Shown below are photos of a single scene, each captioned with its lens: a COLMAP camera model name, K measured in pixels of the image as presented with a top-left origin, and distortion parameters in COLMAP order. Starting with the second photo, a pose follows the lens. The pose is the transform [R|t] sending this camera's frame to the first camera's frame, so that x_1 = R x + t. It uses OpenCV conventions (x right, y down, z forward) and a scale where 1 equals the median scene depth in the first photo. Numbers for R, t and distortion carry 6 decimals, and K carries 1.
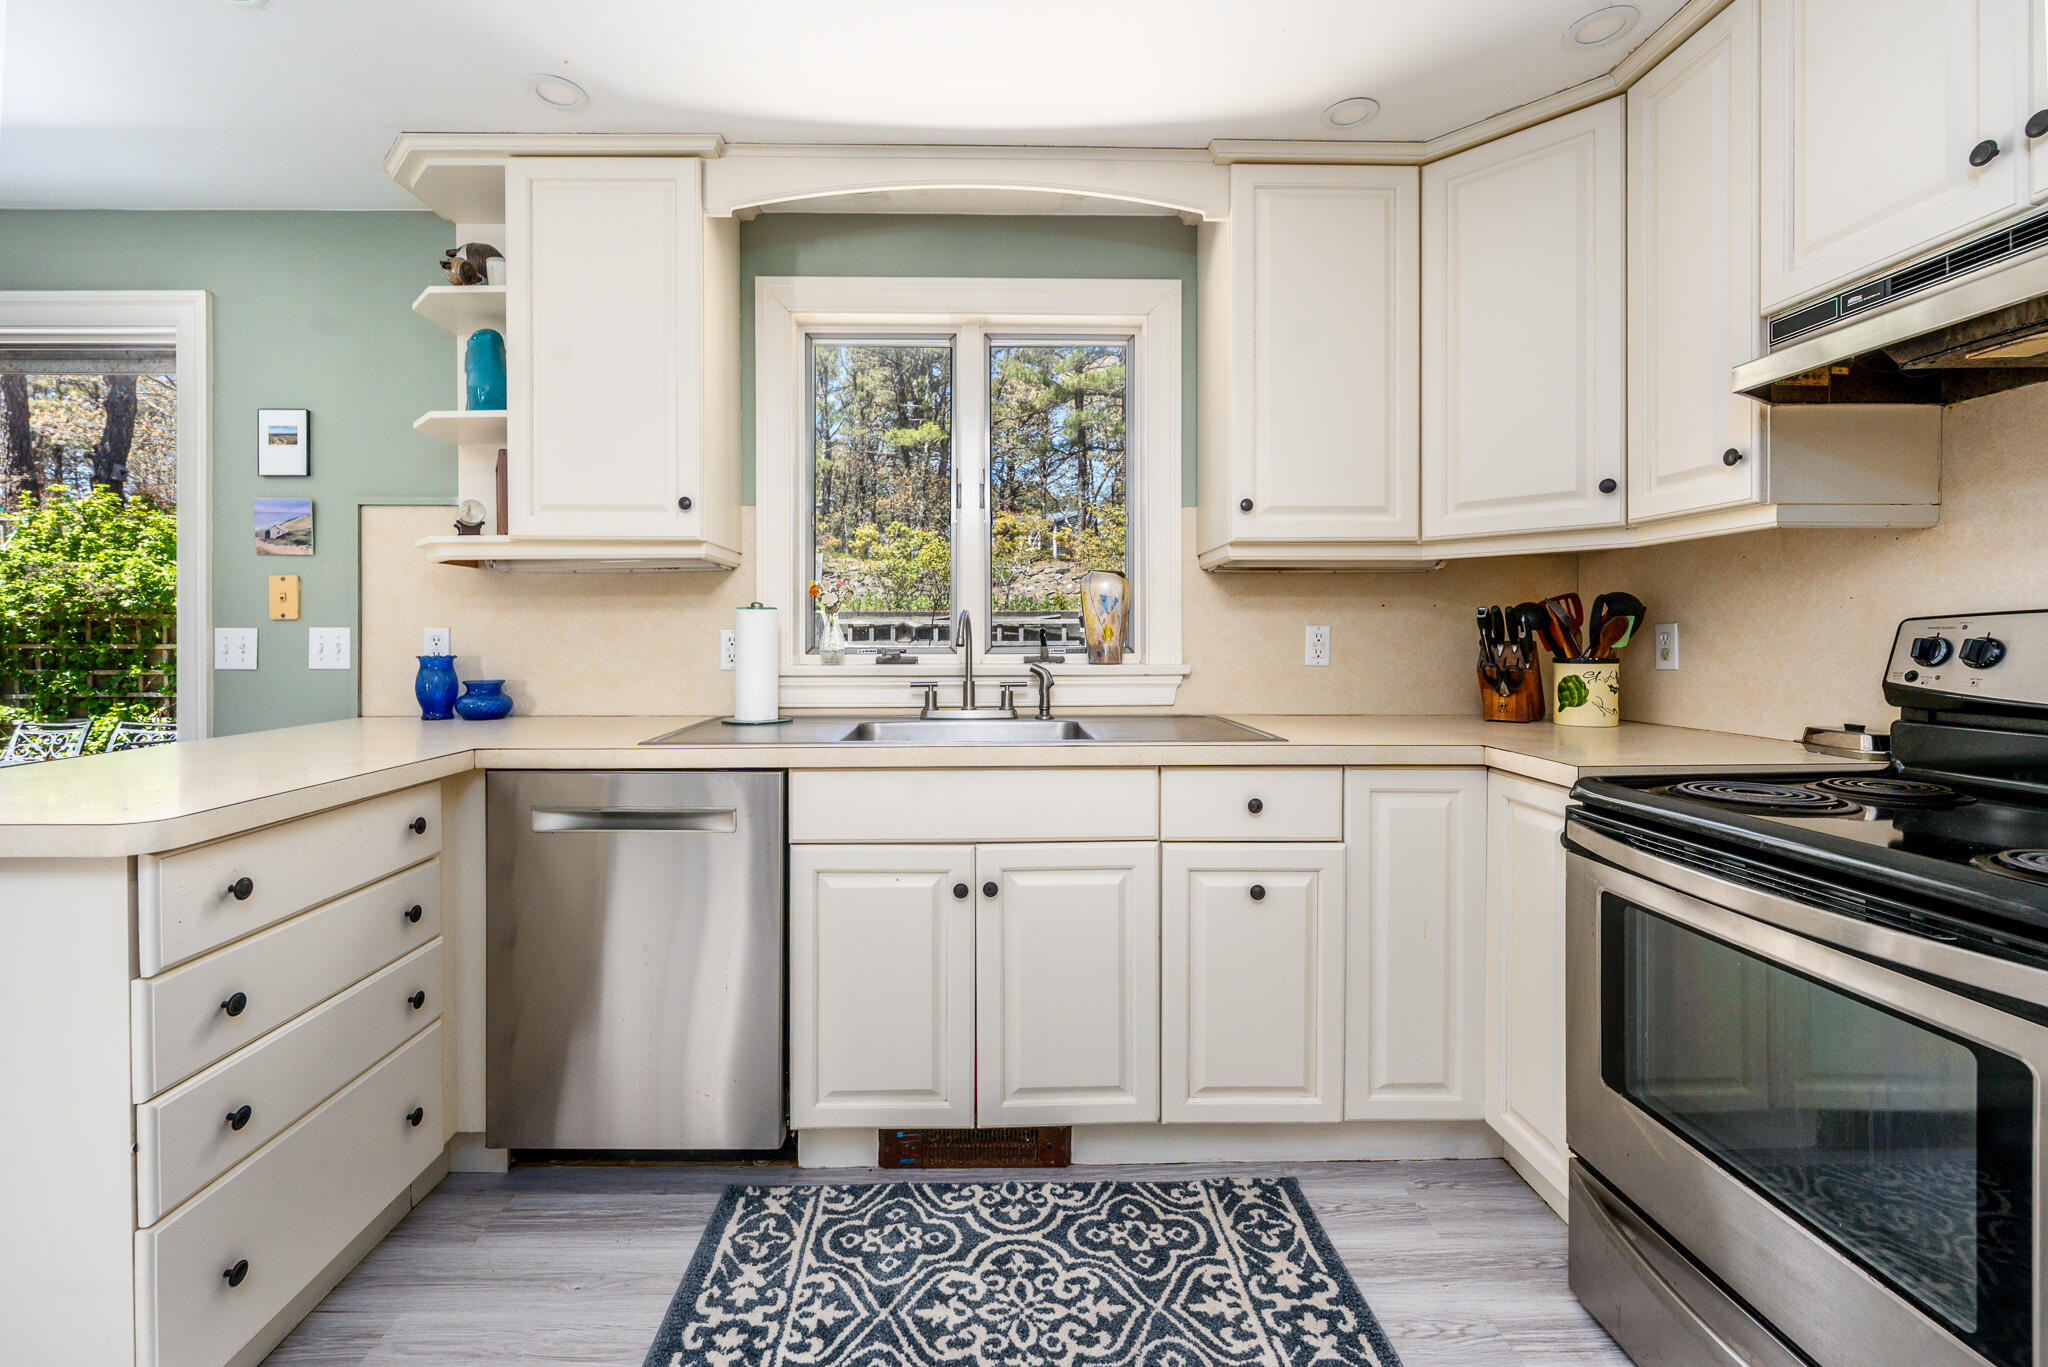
lens RADIAL K [[859.9, 0, 1004.9], [0, 859.9, 642.0], [0, 0, 1]] dist [-0.002344, -0.000717]
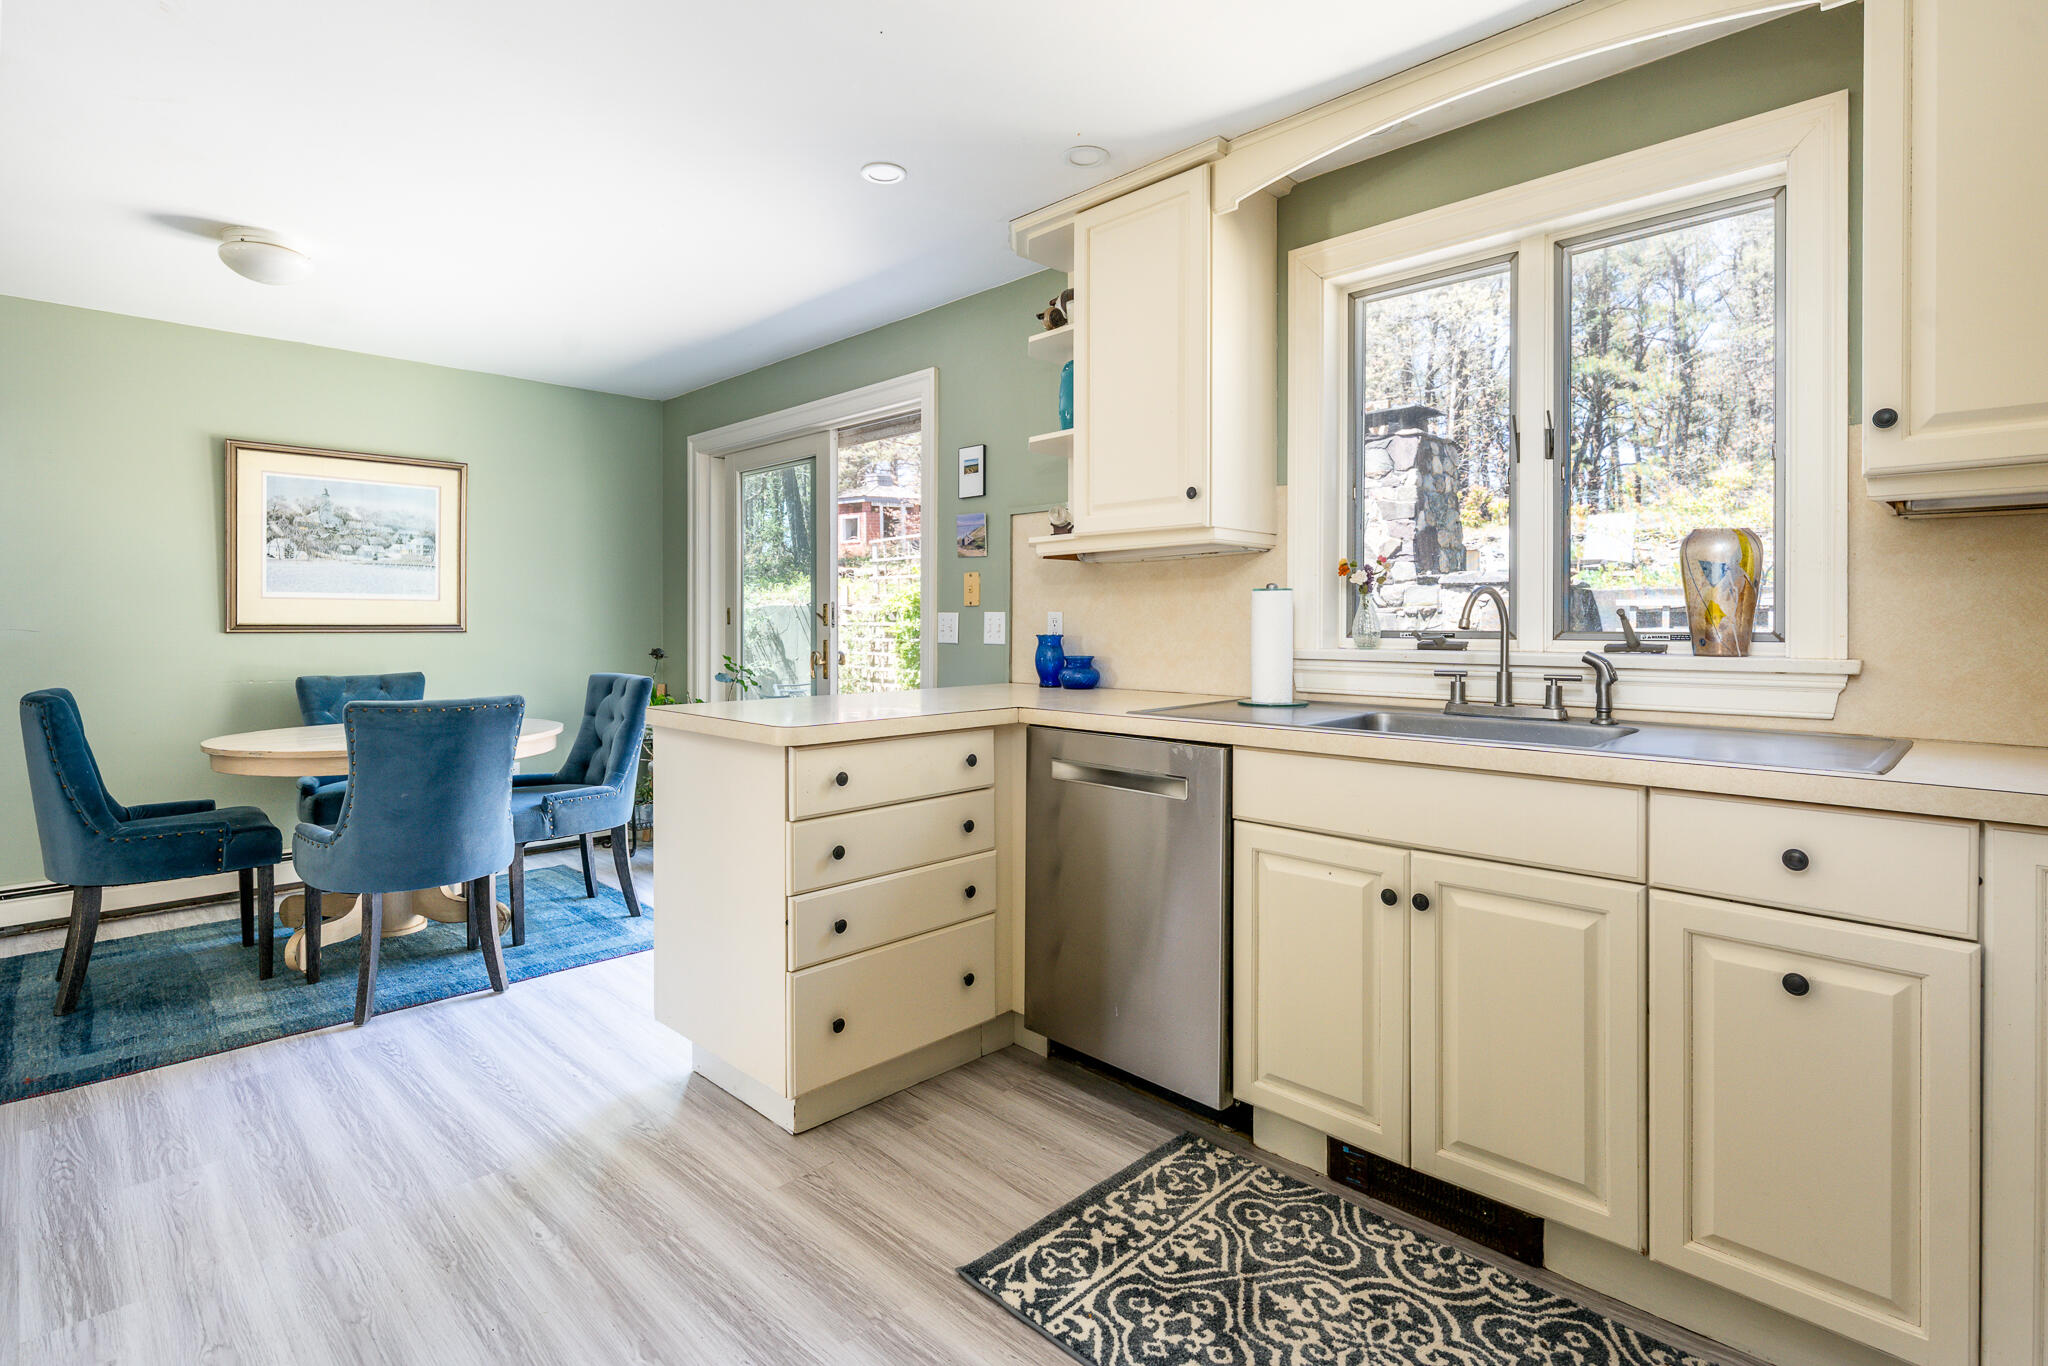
lens RADIAL K [[1009.6, 0, 1012.5], [0, 1009.6, 625.3], [0, 0, 1]] dist [0.000391, 0.000778]
pose [[0.686435, 0.004237, -0.727179, 0.444924], [-0.006145, 0.999981, 0.000026, 0.004475], [0.727165, 0.004450, 0.686448, -0.023839]]
